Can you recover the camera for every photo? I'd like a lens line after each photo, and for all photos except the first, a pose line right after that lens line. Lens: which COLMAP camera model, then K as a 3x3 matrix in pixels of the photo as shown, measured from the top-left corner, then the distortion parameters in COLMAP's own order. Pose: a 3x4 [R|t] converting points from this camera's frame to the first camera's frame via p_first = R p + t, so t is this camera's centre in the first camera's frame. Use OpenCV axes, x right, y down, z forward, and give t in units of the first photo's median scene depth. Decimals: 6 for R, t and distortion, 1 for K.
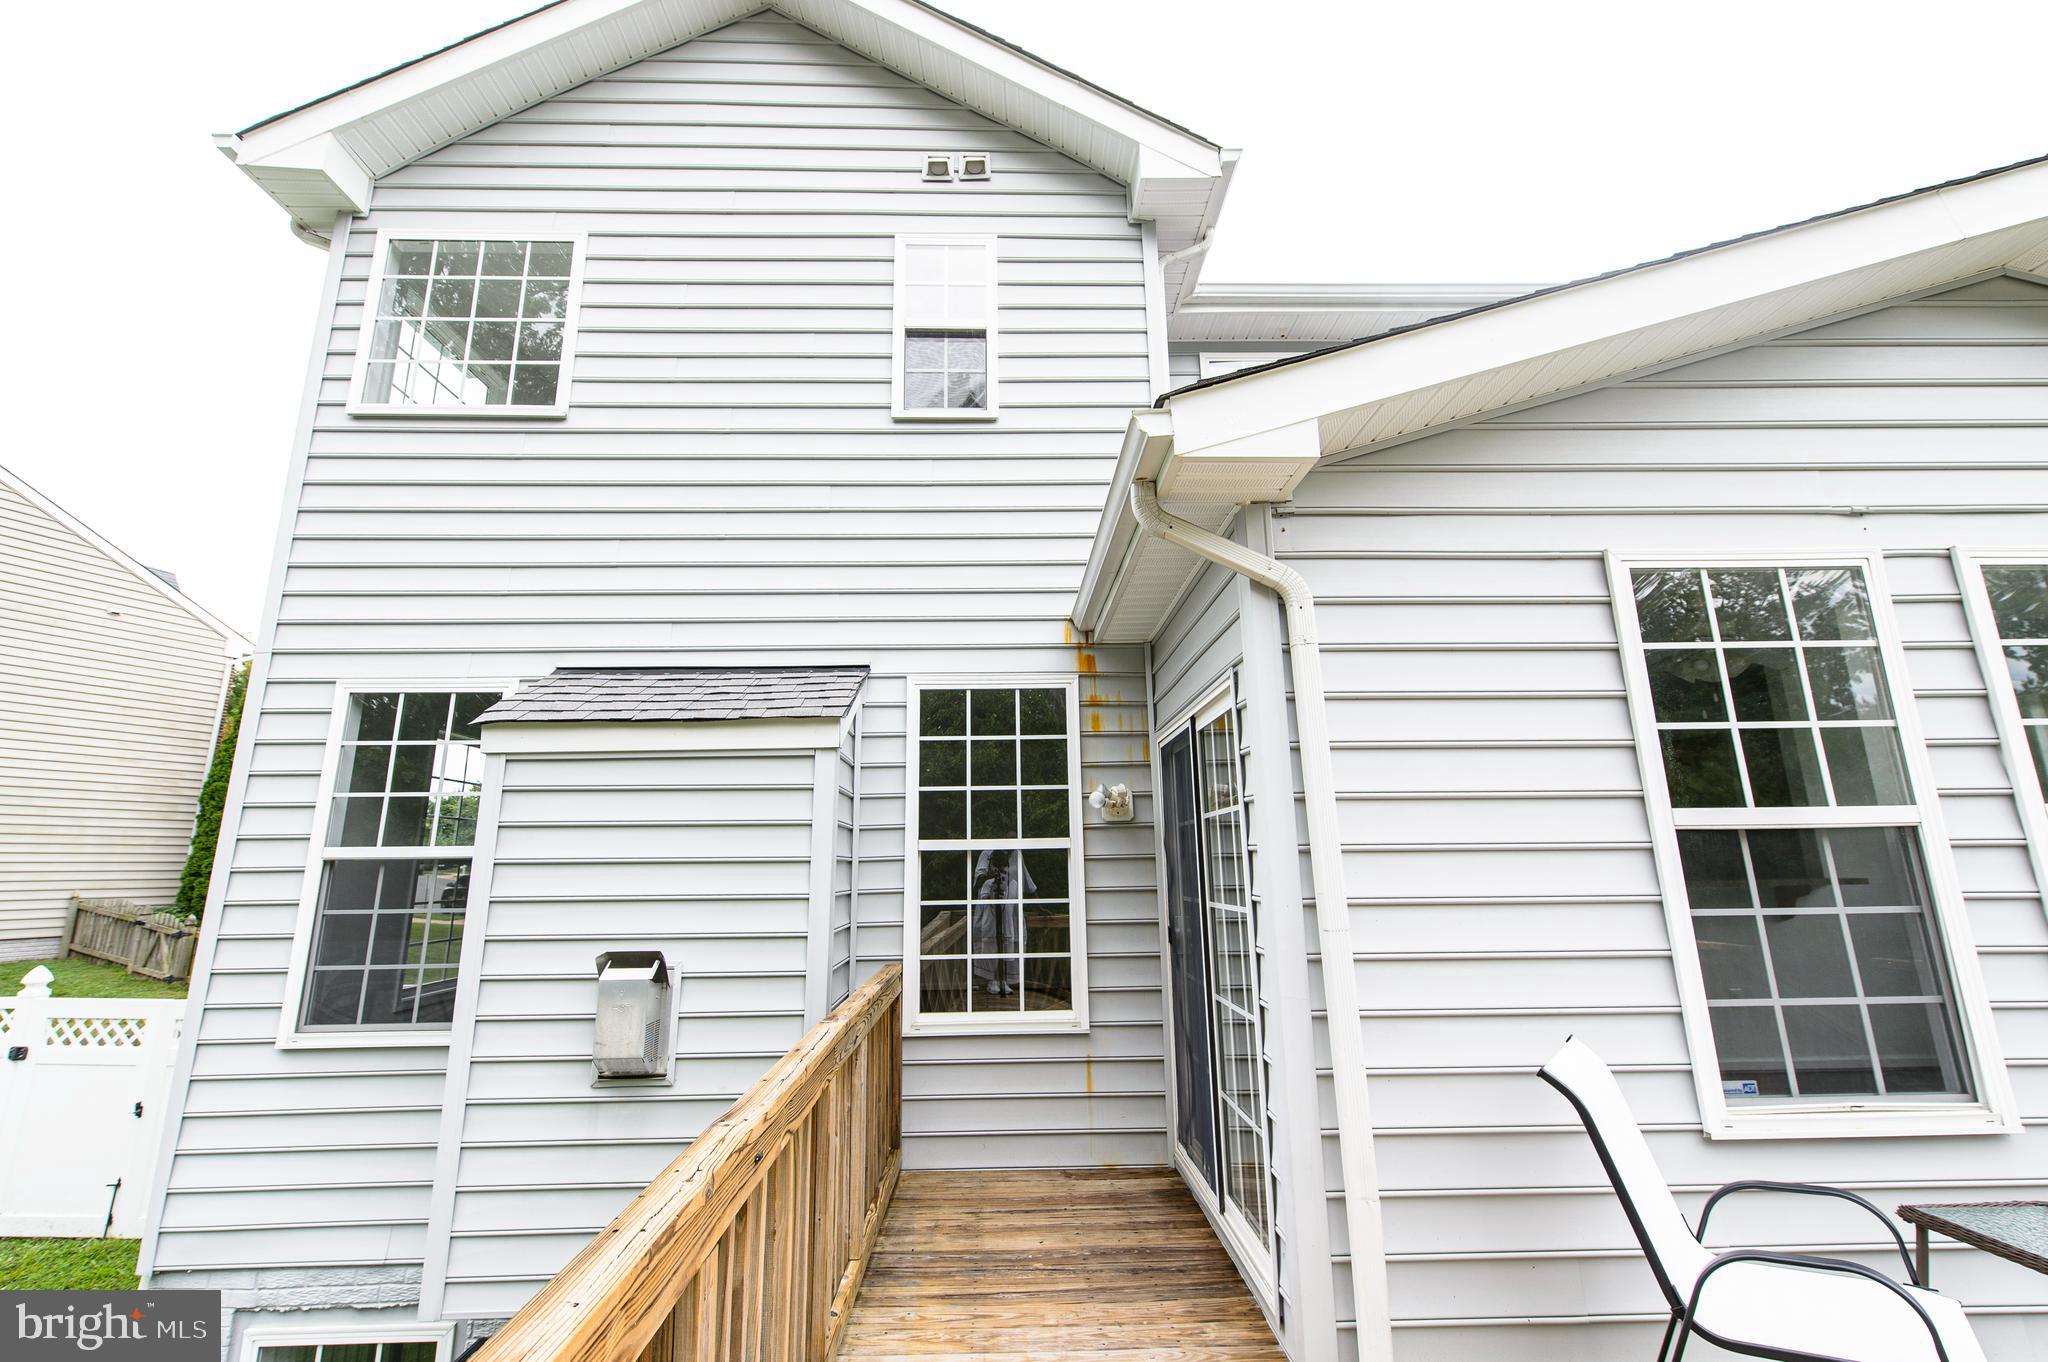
lens RADIAL K [[880.9, 0, 948.3], [0, 880.9, 677.7], [0, 0, 1]] dist [-0.000119, -0.000285]
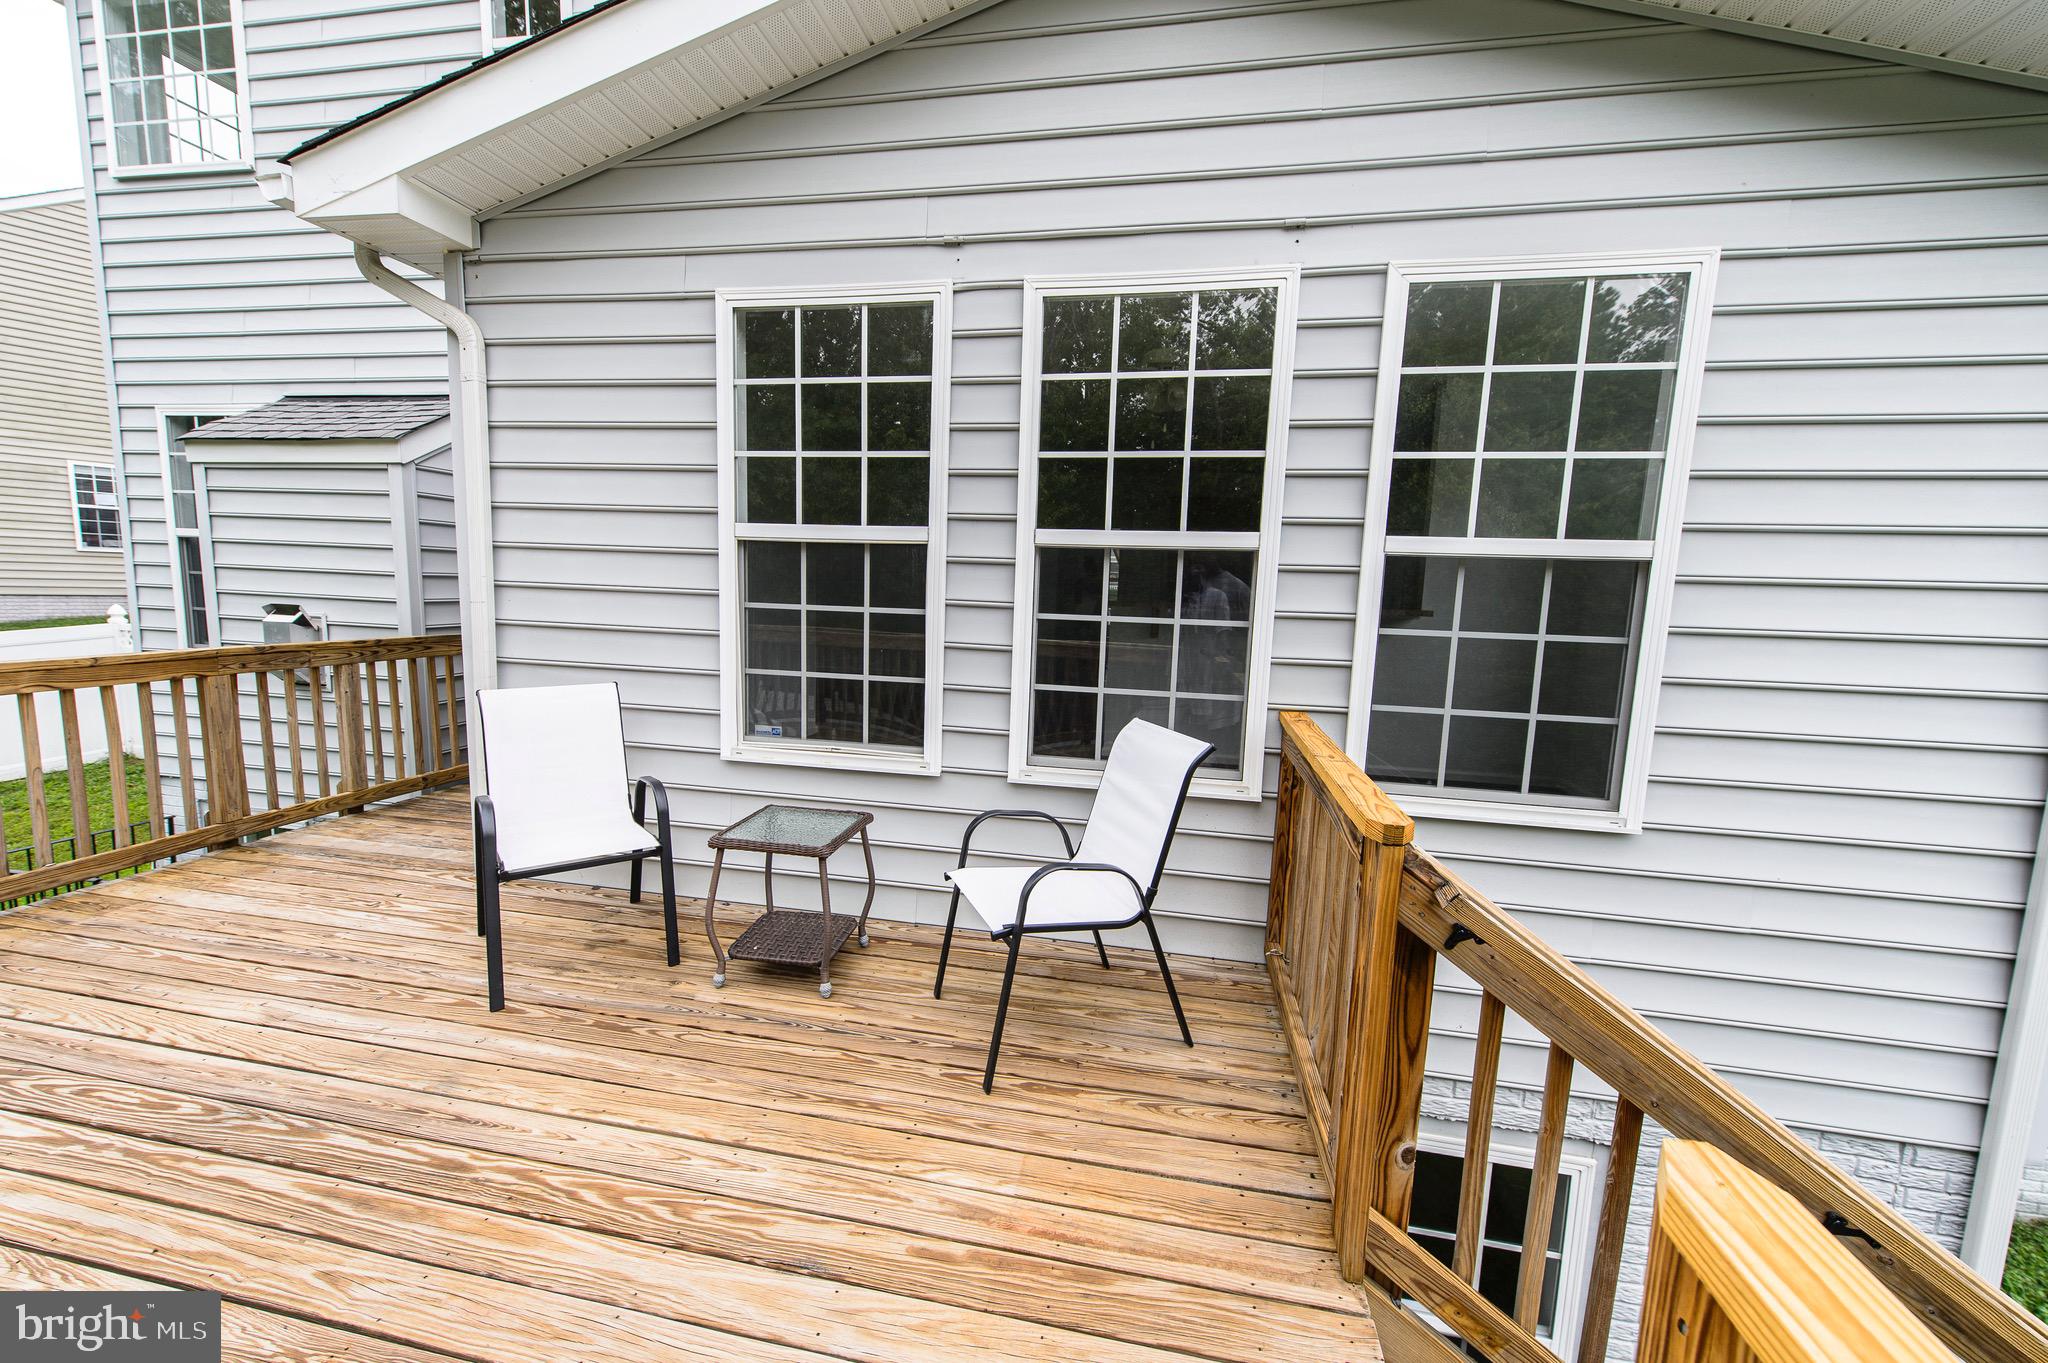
lens RADIAL K [[780.3, 0, 1031.7], [0, 780.3, 678.6], [0, 0, 1]] dist [0.007355, -0.003713]
pose [[0.982110, 0.064898, -0.176772, 0.949650], [-0.001373, 0.941180, 0.337902, -0.010619], [0.188303, -0.331614, 0.924432, -0.007699]]
